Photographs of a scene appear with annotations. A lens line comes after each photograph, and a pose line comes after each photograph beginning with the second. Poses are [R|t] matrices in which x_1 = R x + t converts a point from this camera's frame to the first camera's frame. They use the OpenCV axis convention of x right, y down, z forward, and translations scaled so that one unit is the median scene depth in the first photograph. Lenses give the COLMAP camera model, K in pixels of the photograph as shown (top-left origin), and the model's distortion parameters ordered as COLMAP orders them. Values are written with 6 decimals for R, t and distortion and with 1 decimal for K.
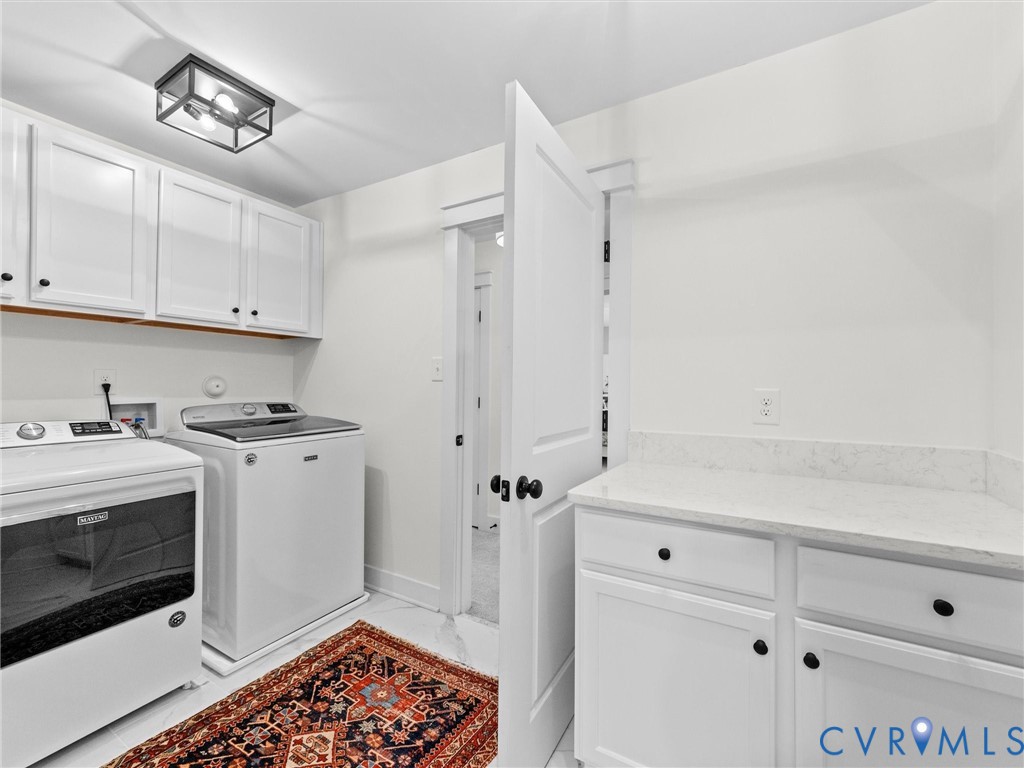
lens RADIAL K [[437.8, 0, 519.9], [0, 437.8, 381.1], [0, 0, 1]] dist [-0.003265, 0.000136]
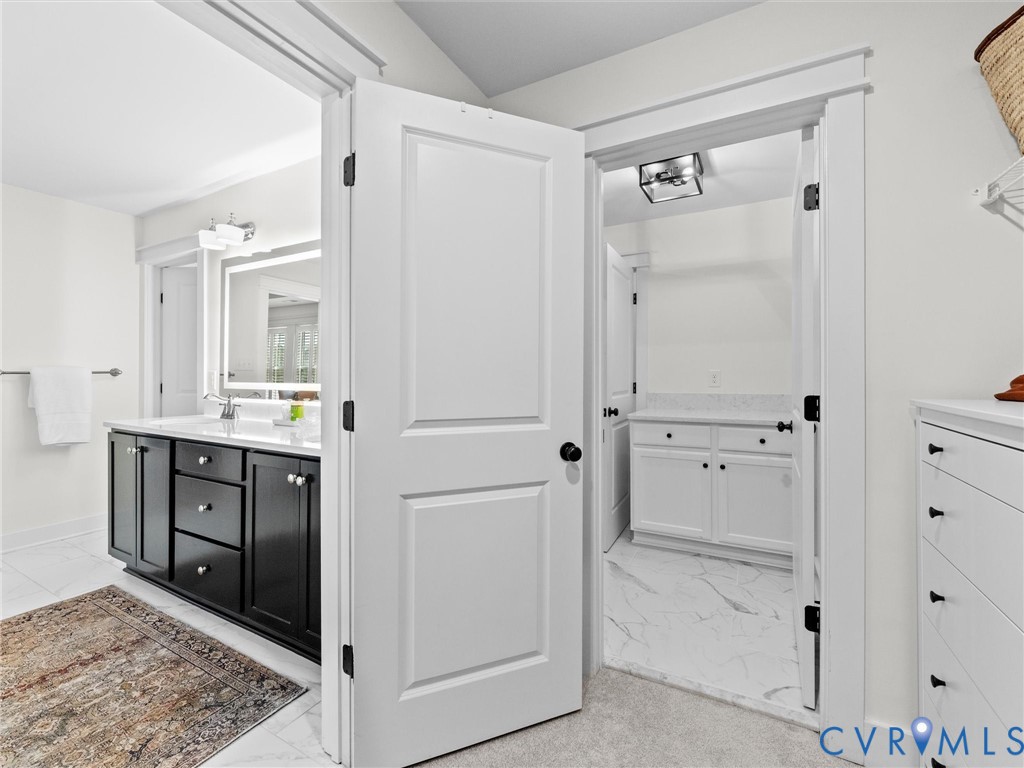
lens RADIAL K [[437.8, 0, 519.9], [0, 437.8, 381.1], [0, 0, 1]] dist [-0.003265, 0.000136]
pose [[0.999533, -0.011518, 0.028318, -0.483763], [0.010759, 0.999583, 0.026791, 0.004172], [-0.028614, -0.026474, 0.999240, -1.204375]]
